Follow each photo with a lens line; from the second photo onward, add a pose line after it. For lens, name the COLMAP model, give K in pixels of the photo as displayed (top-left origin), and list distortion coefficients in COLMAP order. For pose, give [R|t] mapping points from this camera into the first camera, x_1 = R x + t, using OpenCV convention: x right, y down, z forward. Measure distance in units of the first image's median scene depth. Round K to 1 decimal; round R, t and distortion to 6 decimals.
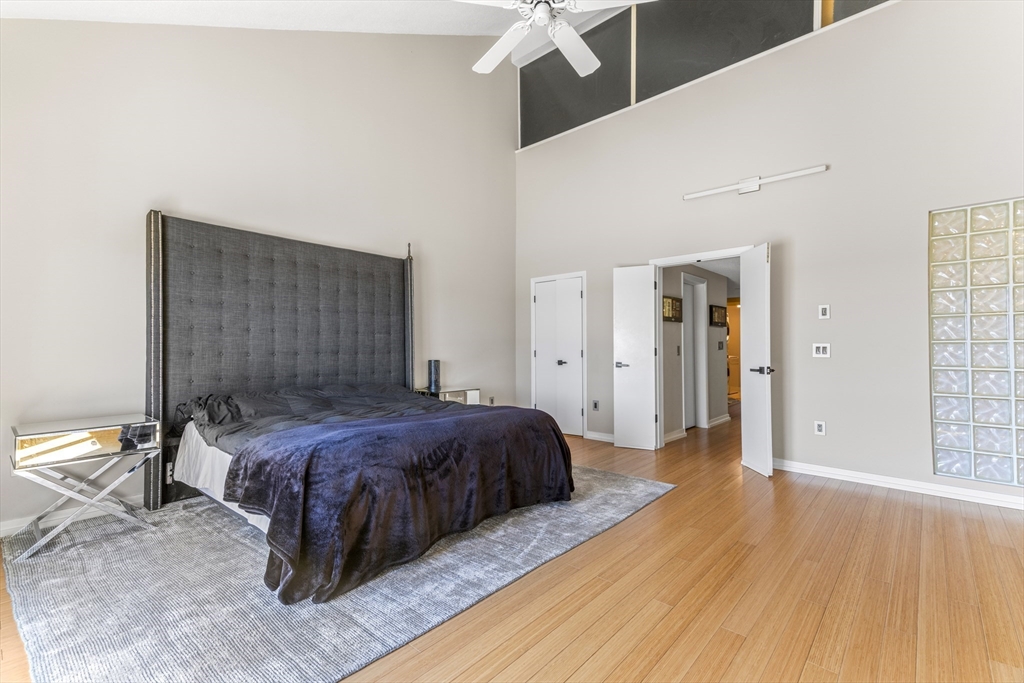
lens RADIAL K [[455.7, 0, 513.4], [0, 455.7, 340.2], [0, 0, 1]] dist [0.045716, -0.004337]
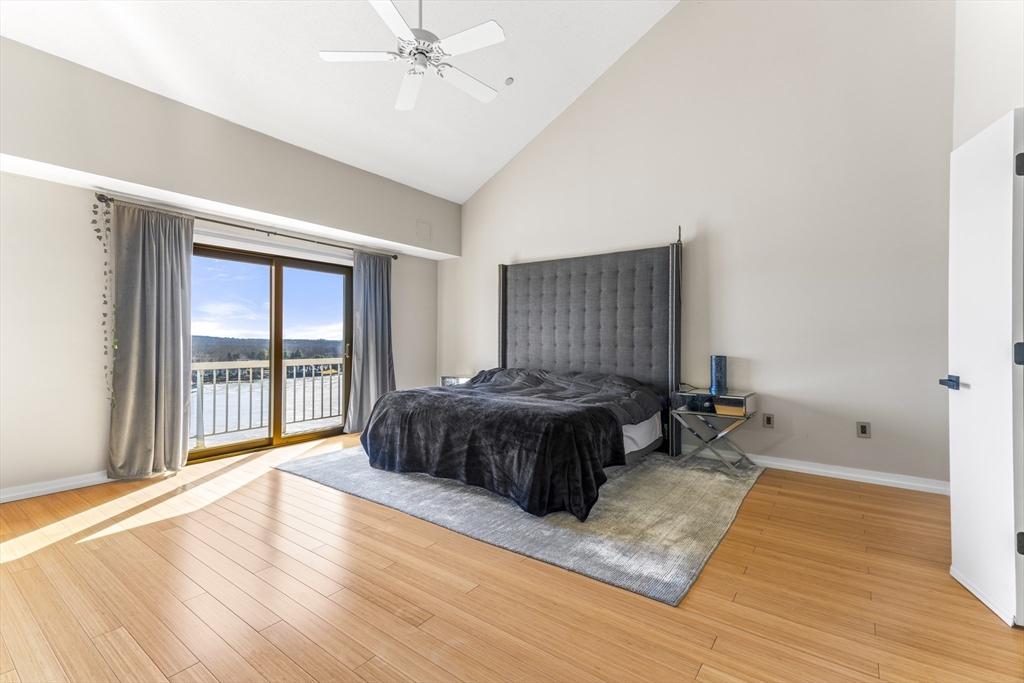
lens RADIAL K [[455.7, 0, 512.0], [0, 455.7, 343.8], [0, 0, 1]] dist [0.045716, -0.004337]
pose [[0.098241, 0.009371, -0.995119, 0.774885], [0.014793, 0.999831, 0.010876, 0.008994], [0.995053, -0.015789, 0.098086, 0.685424]]
